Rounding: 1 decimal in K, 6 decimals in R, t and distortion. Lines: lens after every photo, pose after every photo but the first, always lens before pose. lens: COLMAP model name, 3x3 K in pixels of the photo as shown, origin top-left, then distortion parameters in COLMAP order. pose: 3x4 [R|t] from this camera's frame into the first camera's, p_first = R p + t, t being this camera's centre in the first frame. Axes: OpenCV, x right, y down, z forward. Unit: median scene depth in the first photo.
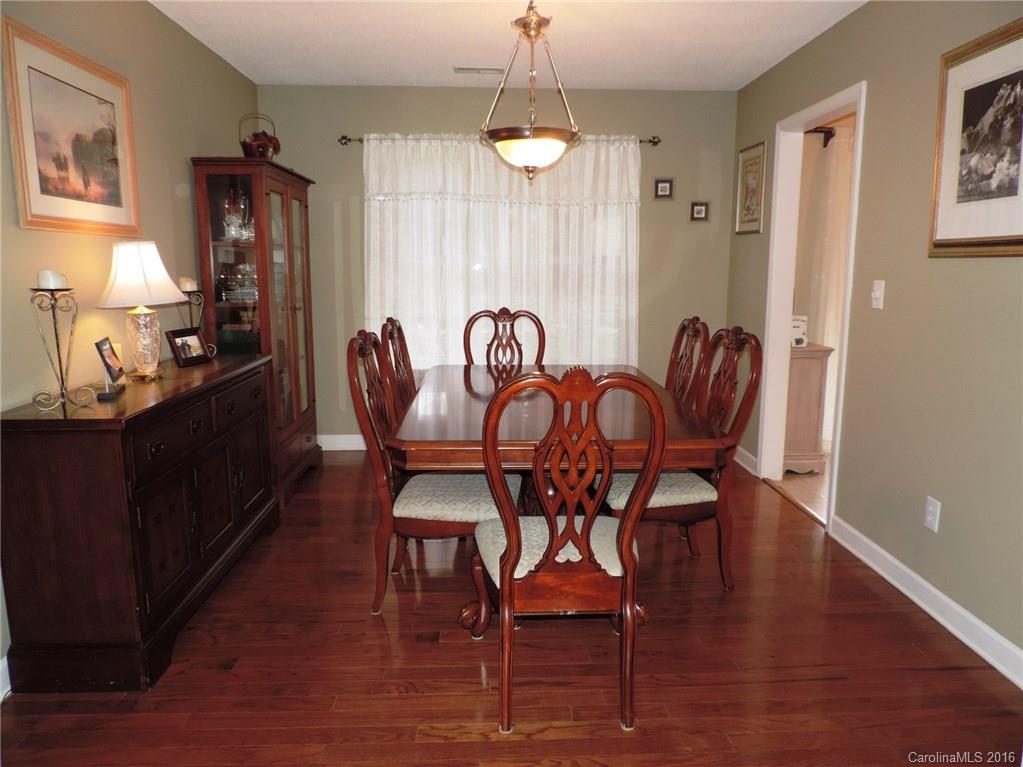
lens RADIAL K [[729.5, 0, 511.5], [0, 729.5, 383.5], [0, 0, 1]] dist [-0.017414, 0.000676]
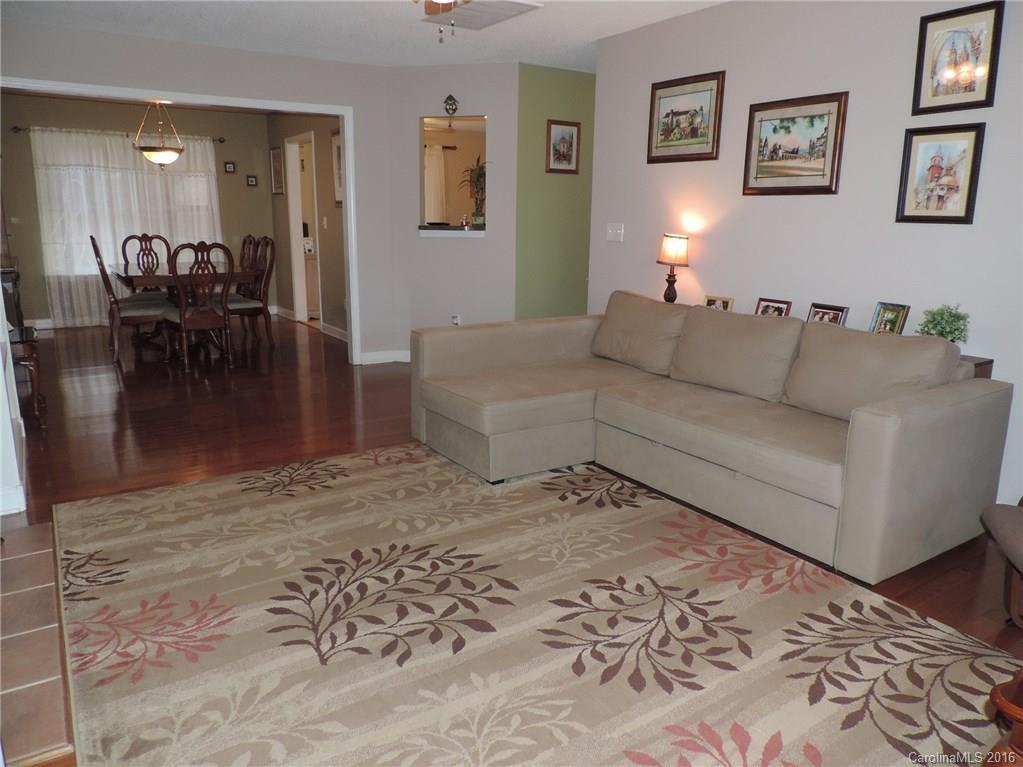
lens RADIAL K [[729.5, 0, 511.5], [0, 729.5, 383.5], [0, 0, 1]] dist [-0.017414, 0.000676]
pose [[0.856567, -0.108688, 0.504461, -0.171011], [0.074919, 0.993403, 0.086821, 0.171223], [-0.510569, -0.036574, 0.859058, -0.992904]]
